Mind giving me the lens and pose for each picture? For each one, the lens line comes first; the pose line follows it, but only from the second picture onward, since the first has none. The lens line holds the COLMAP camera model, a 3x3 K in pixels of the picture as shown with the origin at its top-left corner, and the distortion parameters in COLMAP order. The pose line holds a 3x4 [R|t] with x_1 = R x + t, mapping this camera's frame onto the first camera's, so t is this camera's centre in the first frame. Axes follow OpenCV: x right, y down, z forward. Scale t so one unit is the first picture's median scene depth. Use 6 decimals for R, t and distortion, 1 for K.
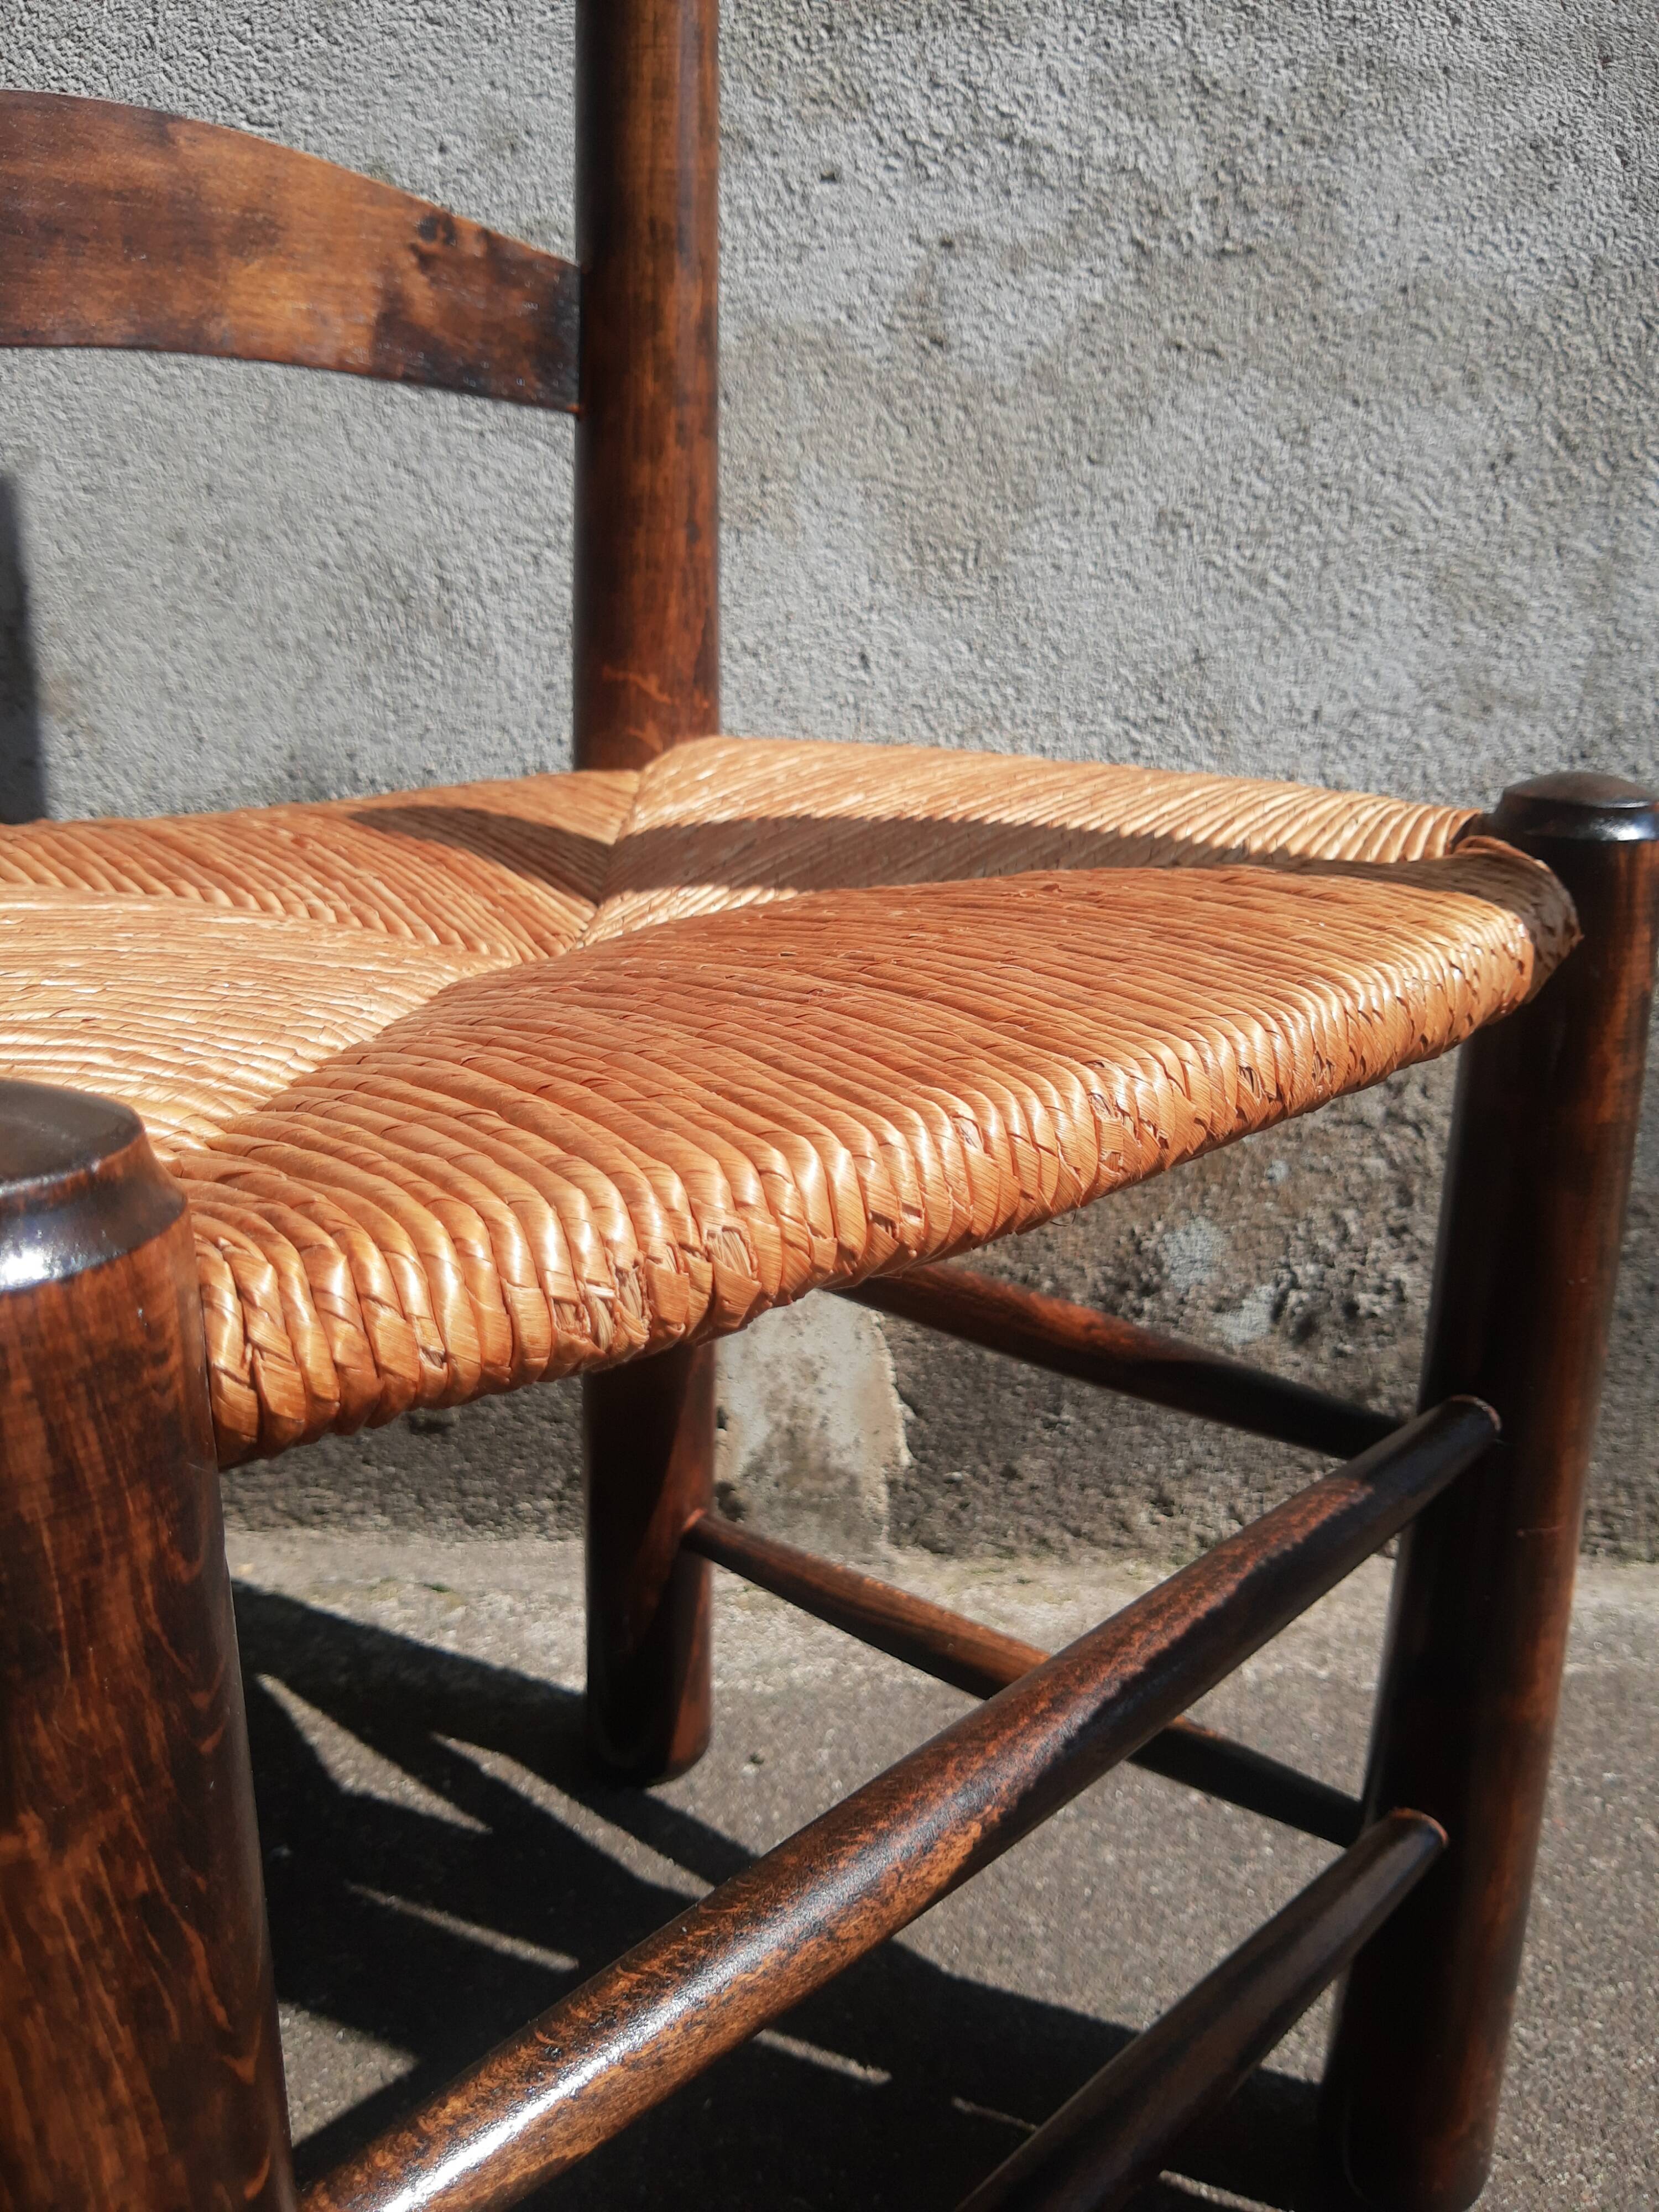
lens RADIAL K [[1791.4, 0, 860.8], [0, 1791.4, 1120.7], [0, 0, 1]] dist [-0.044434, 0.039051]
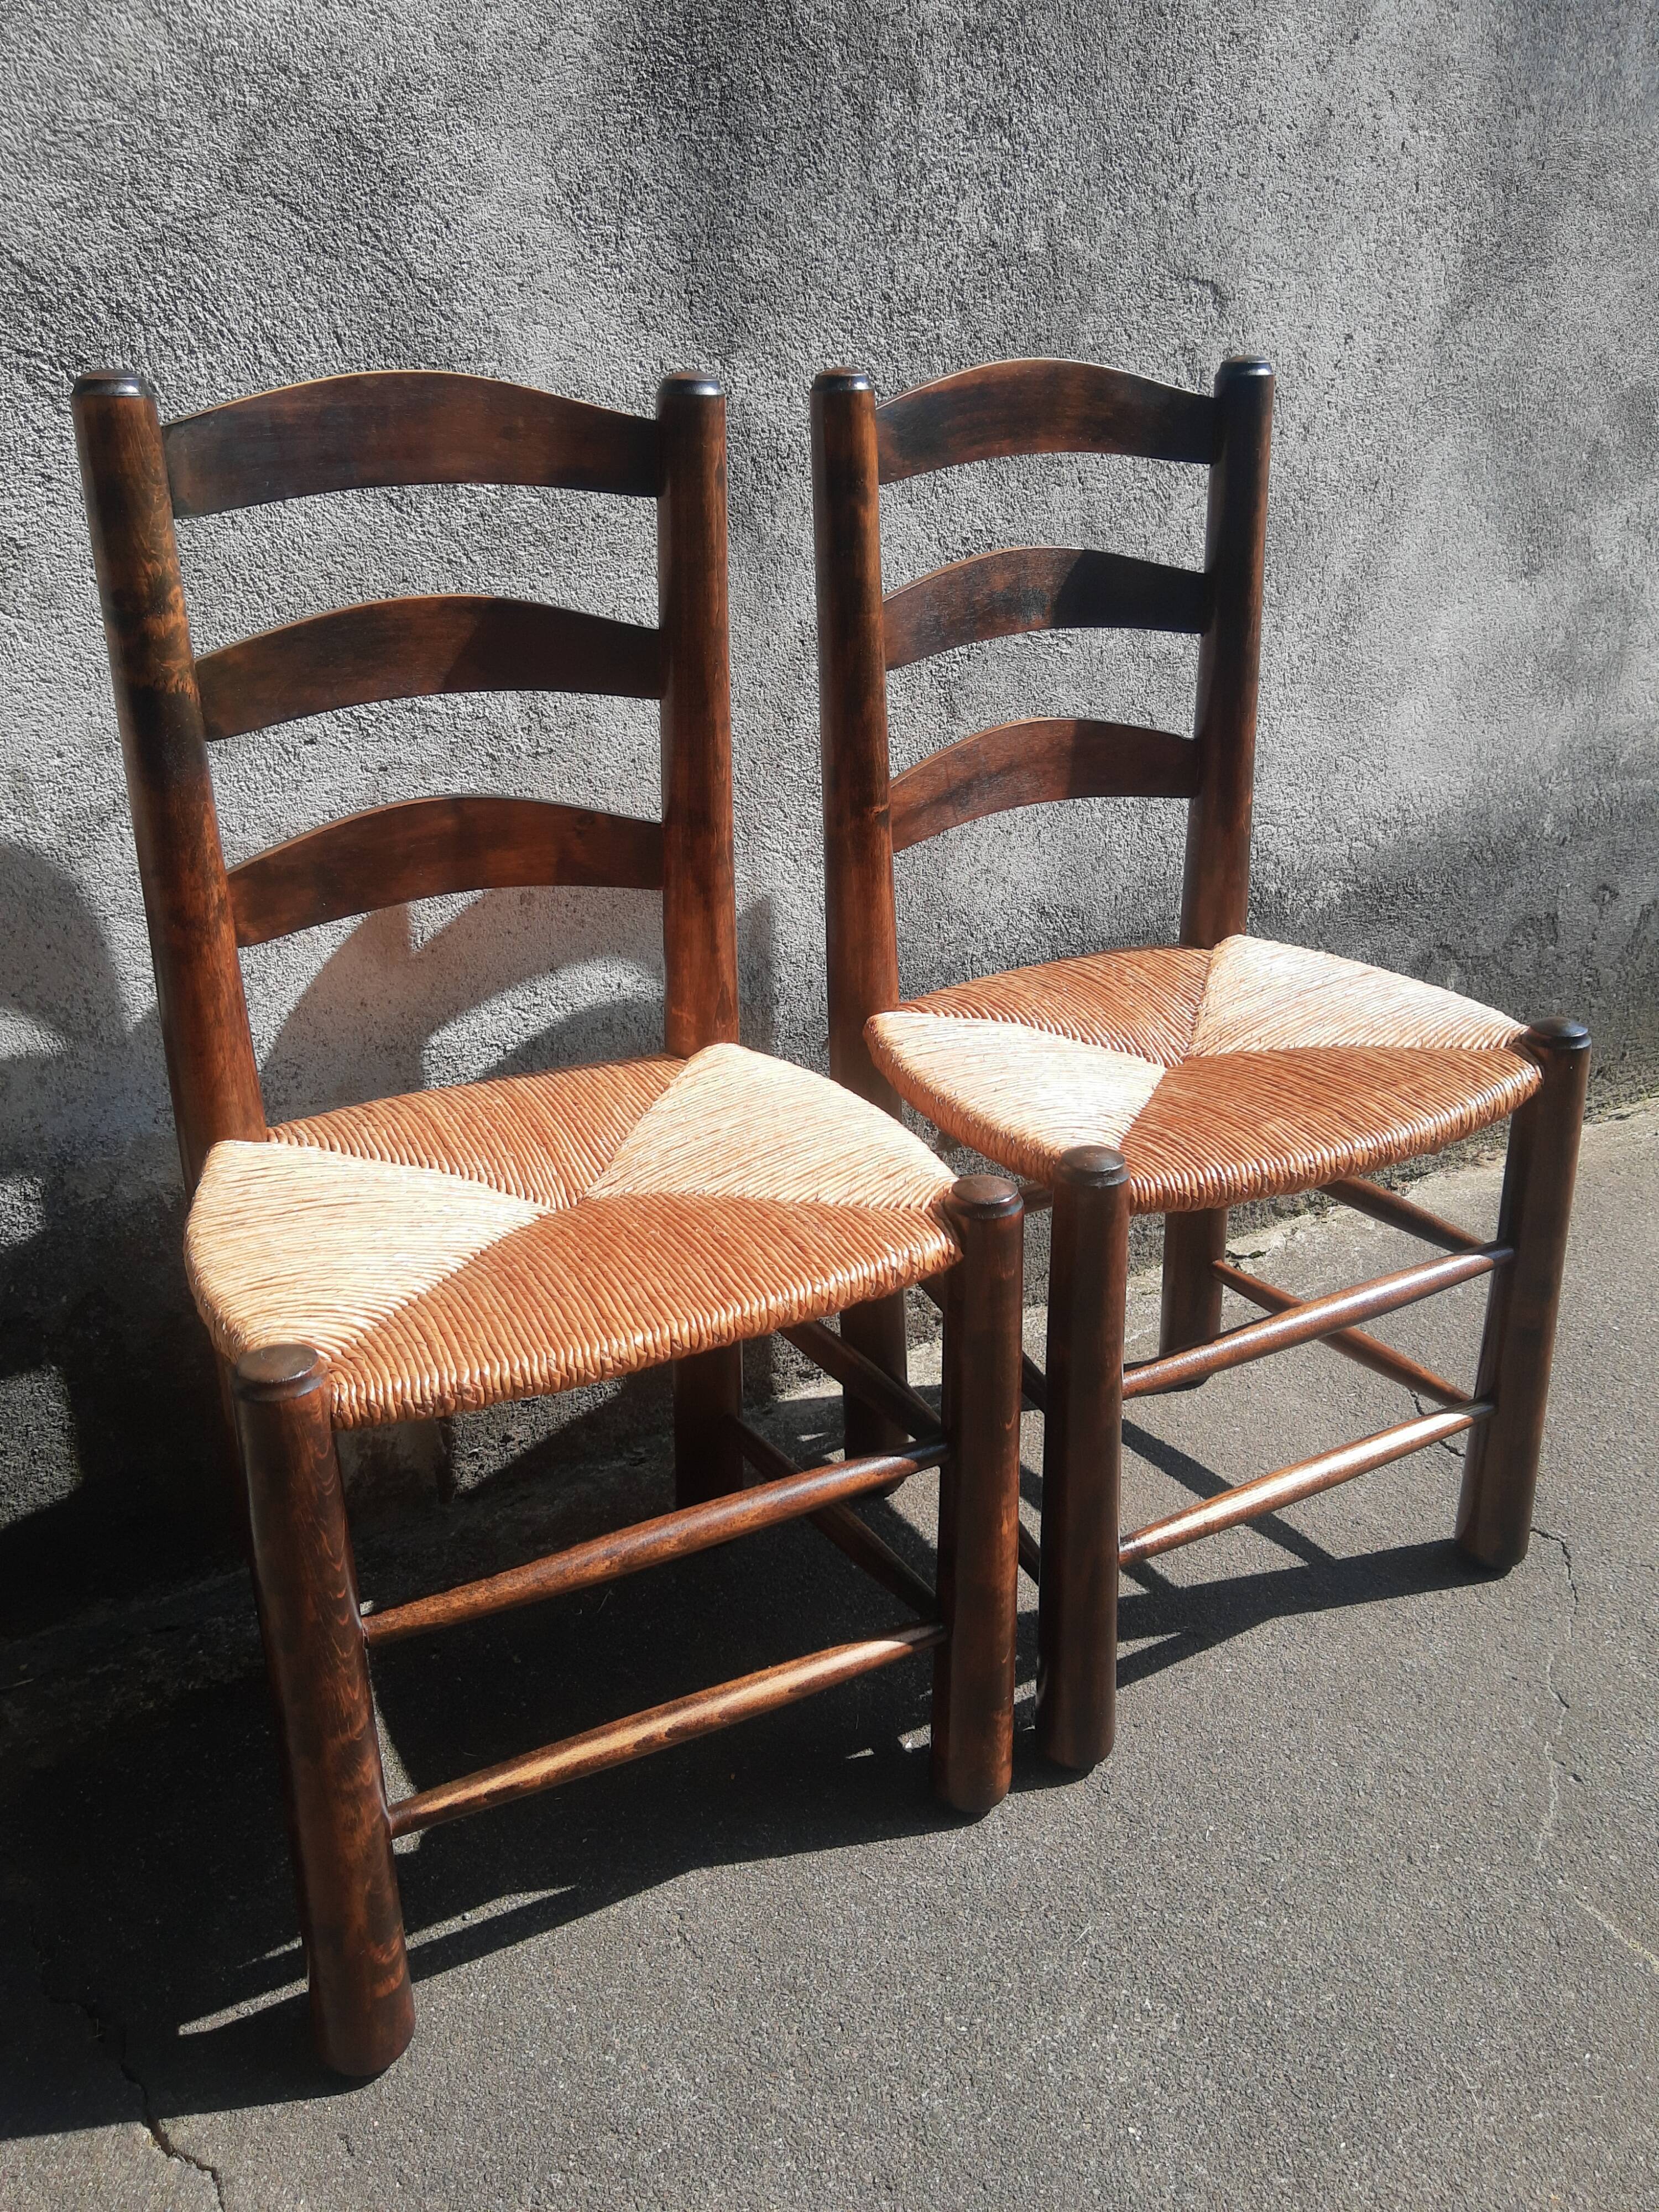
lens RADIAL K [[1769.0, 0, 863.7], [0, 1769.0, 1126.8], [0, 0, 1]] dist [-0.024708, 0.017528]
pose [[0.836764, -0.228381, 0.497662, -0.465845], [0.170763, 0.972380, 0.159113, -0.343648], [-0.520255, -0.048157, 0.852652, -0.655791]]
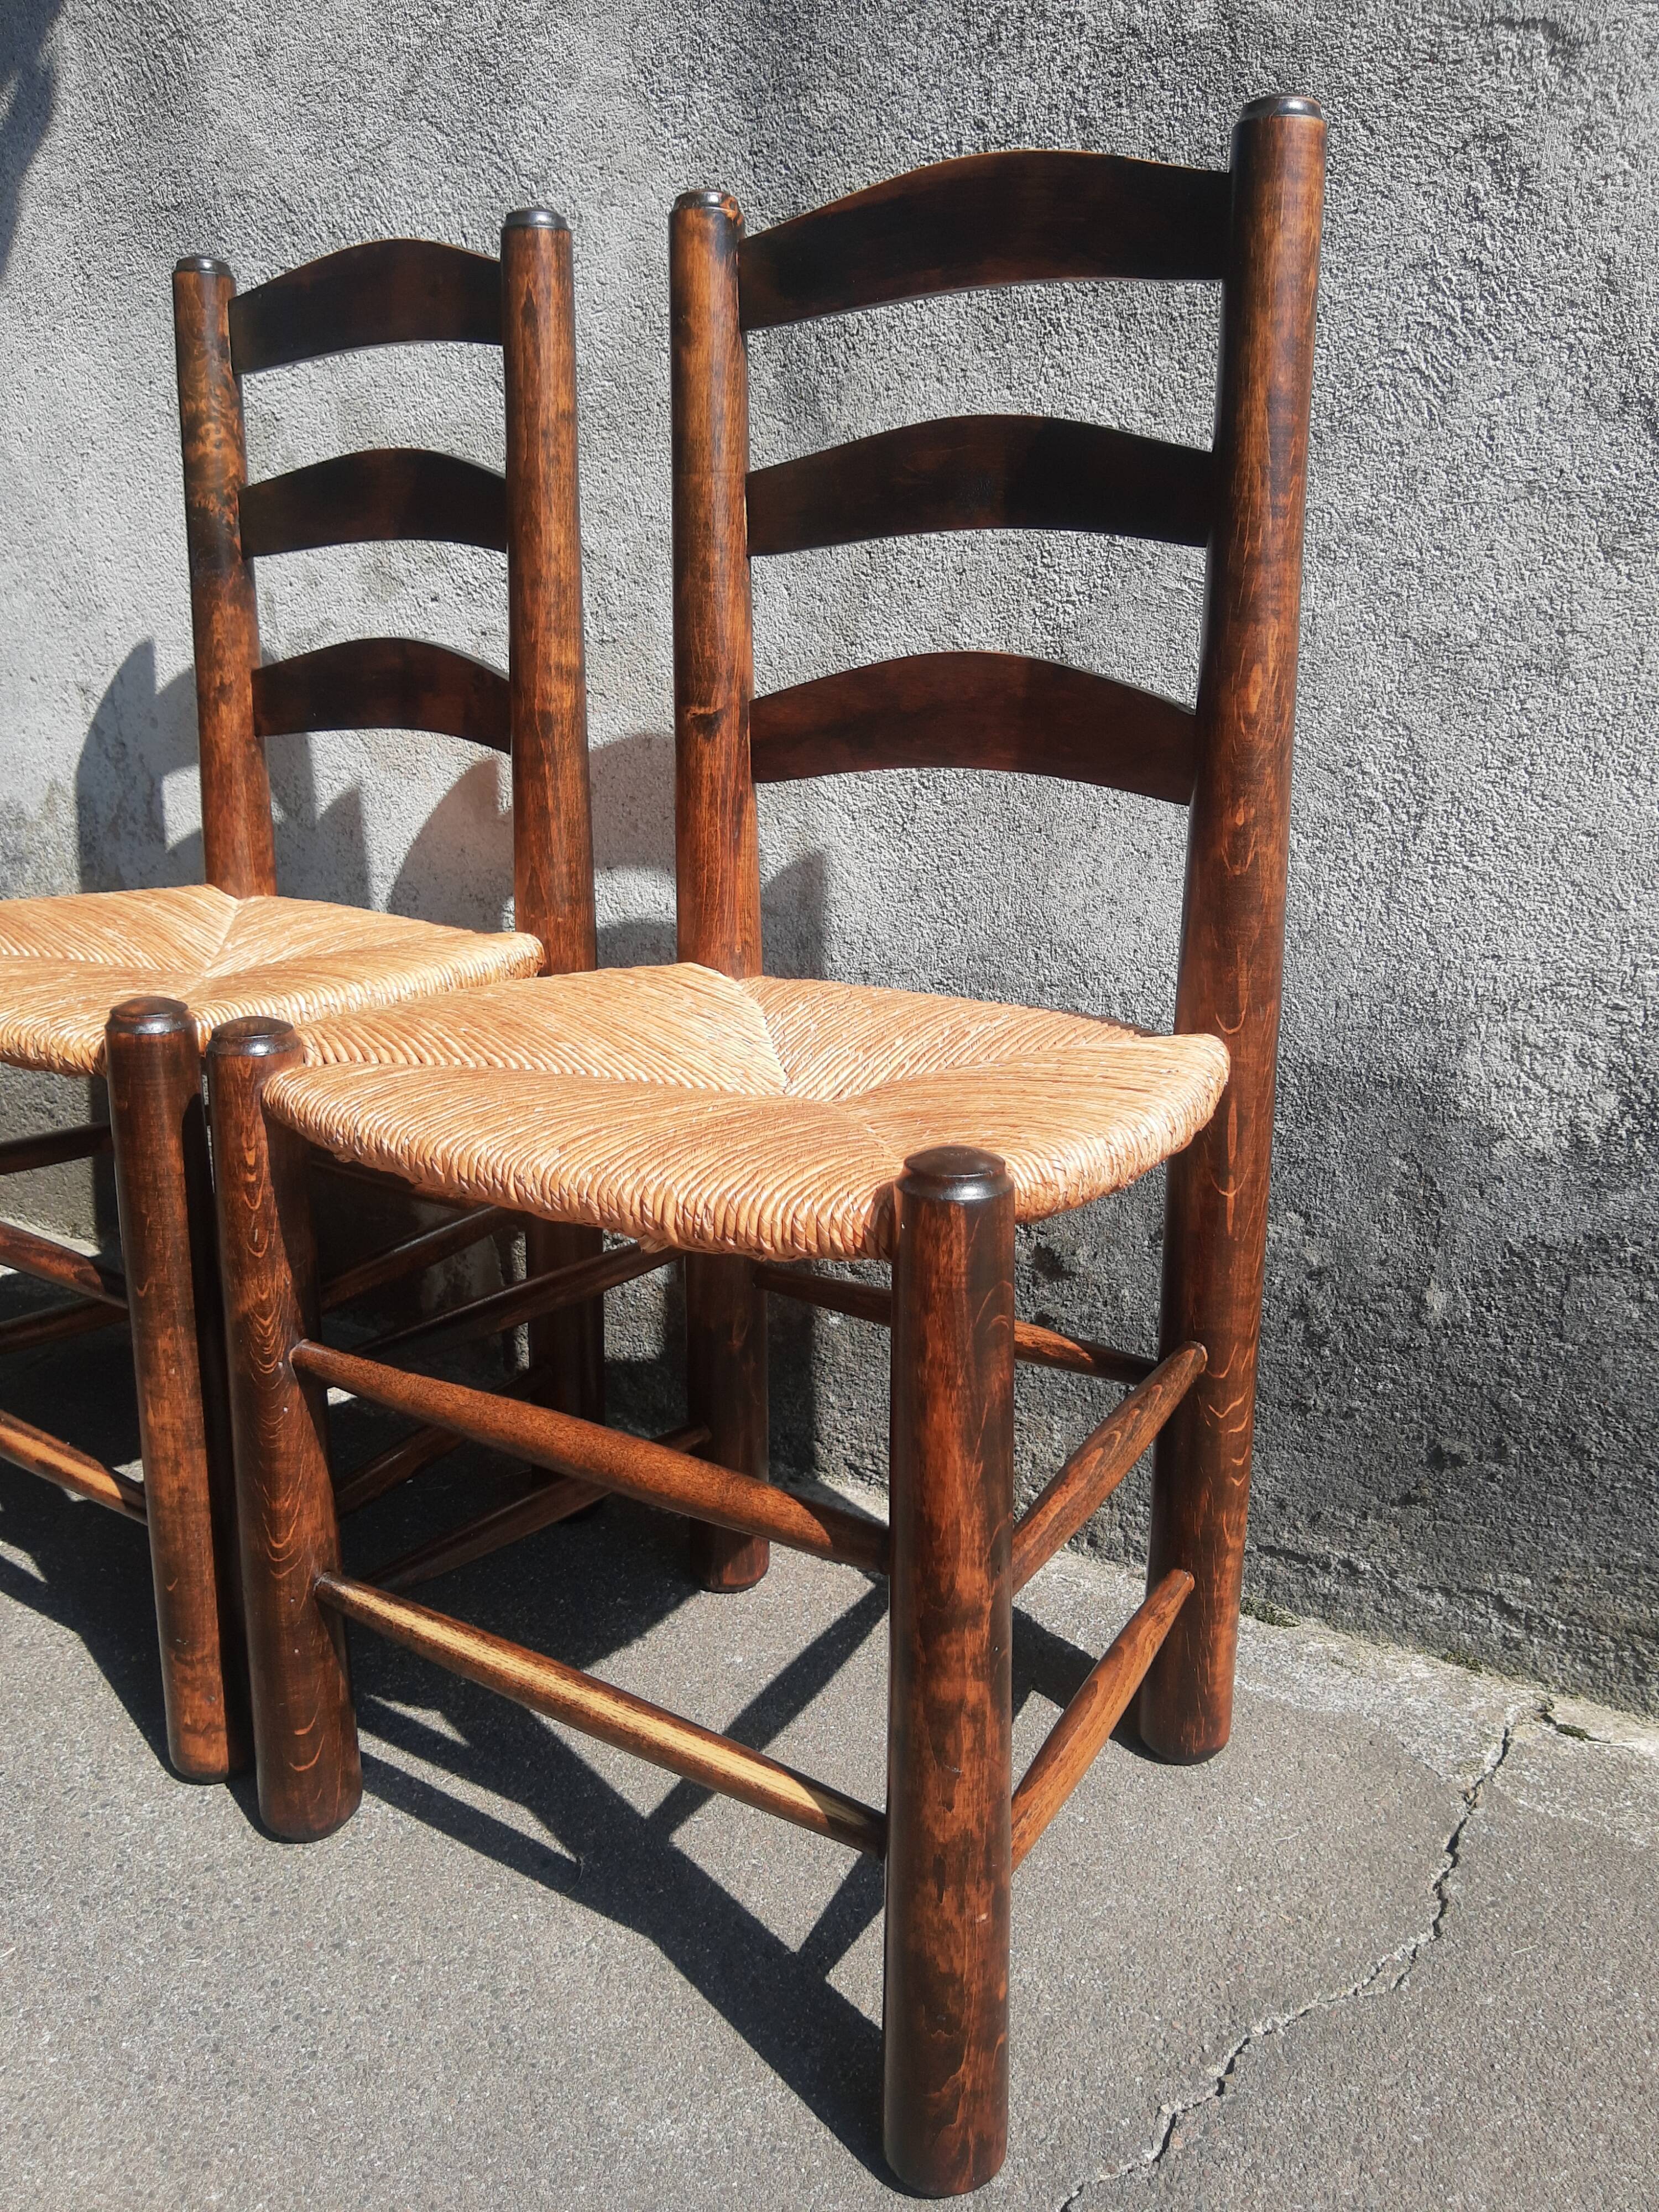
lens RADIAL K [[1769.0, 0, 845.2], [0, 1769.0, 1122.6], [0, 0, 1]] dist [-0.024708, 0.017528]
pose [[0.862861, 0.152664, -0.481834, 1.289027], [-0.164069, 0.986272, 0.018679, -0.089009], [0.478071, 0.062937, 0.876063, -0.376226]]
